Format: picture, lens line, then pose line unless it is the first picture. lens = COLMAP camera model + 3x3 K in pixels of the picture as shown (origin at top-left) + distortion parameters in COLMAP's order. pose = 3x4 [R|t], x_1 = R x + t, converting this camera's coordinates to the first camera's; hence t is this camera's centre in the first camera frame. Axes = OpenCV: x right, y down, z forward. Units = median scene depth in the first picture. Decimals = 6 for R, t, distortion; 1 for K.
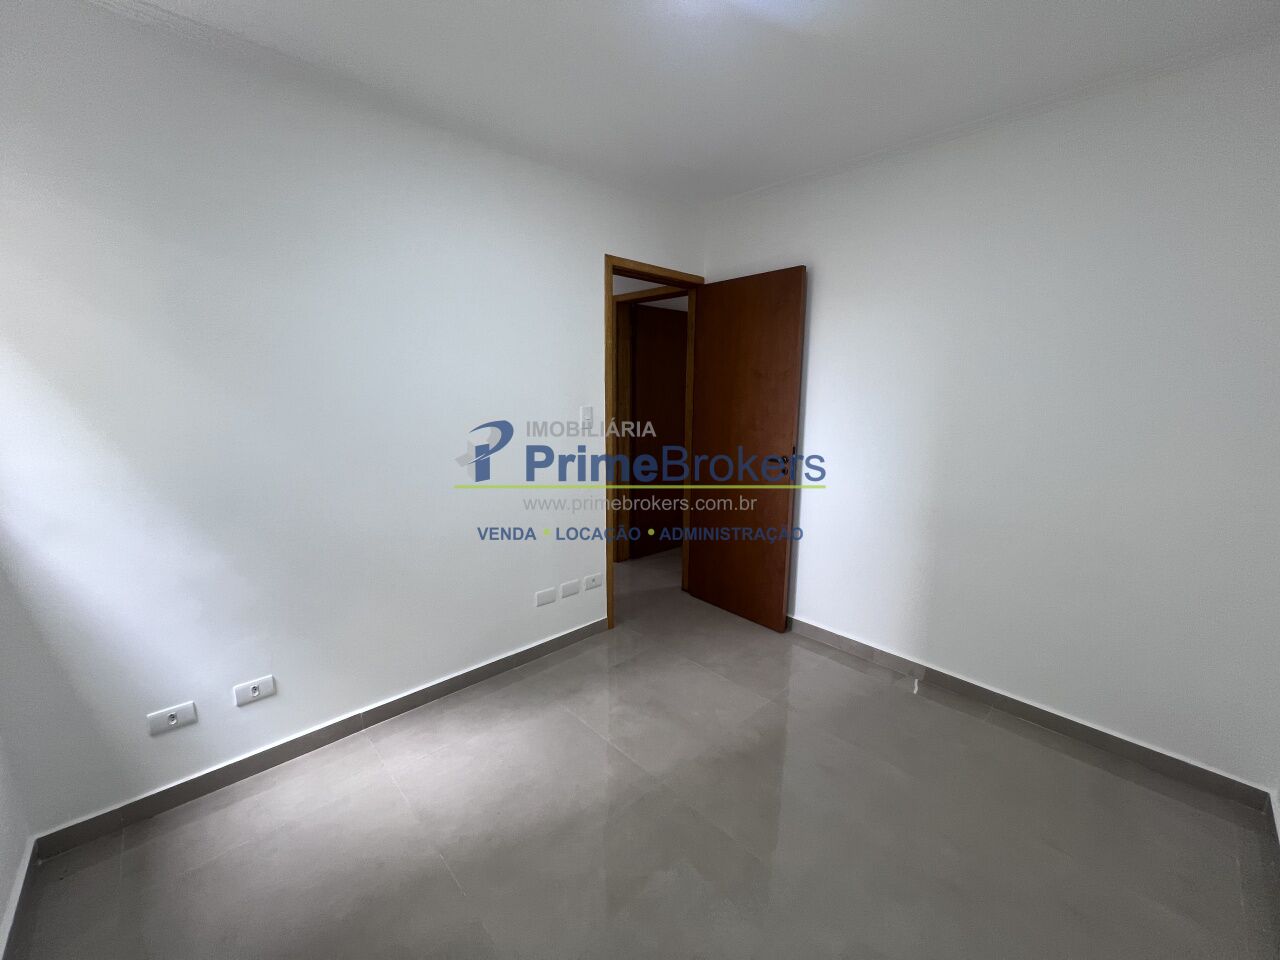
lens RADIAL K [[511.4, 0, 632.4], [0, 511.4, 477.9], [0, 0, 1]] dist [0.002311, 0.000038]
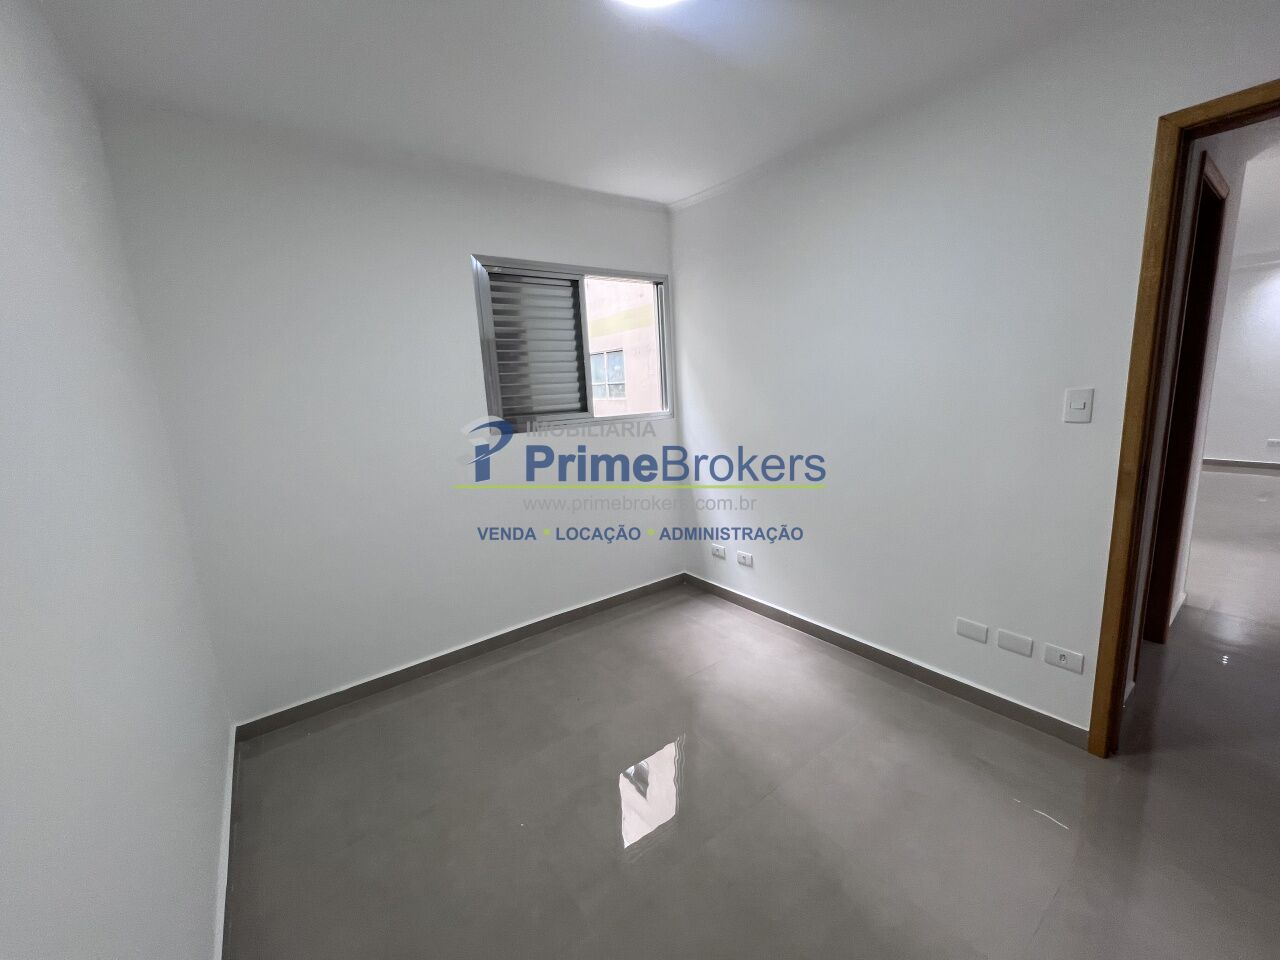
lens RADIAL K [[511.4, 0, 632.4], [0, 511.4, 477.9], [0, 0, 1]] dist [0.002311, 0.000038]
pose [[-0.106290, 0.188919, -0.976223, 0.784169], [-0.117686, 0.972494, 0.201011, -0.119441], [0.987346, 0.136253, -0.081134, 0.653927]]
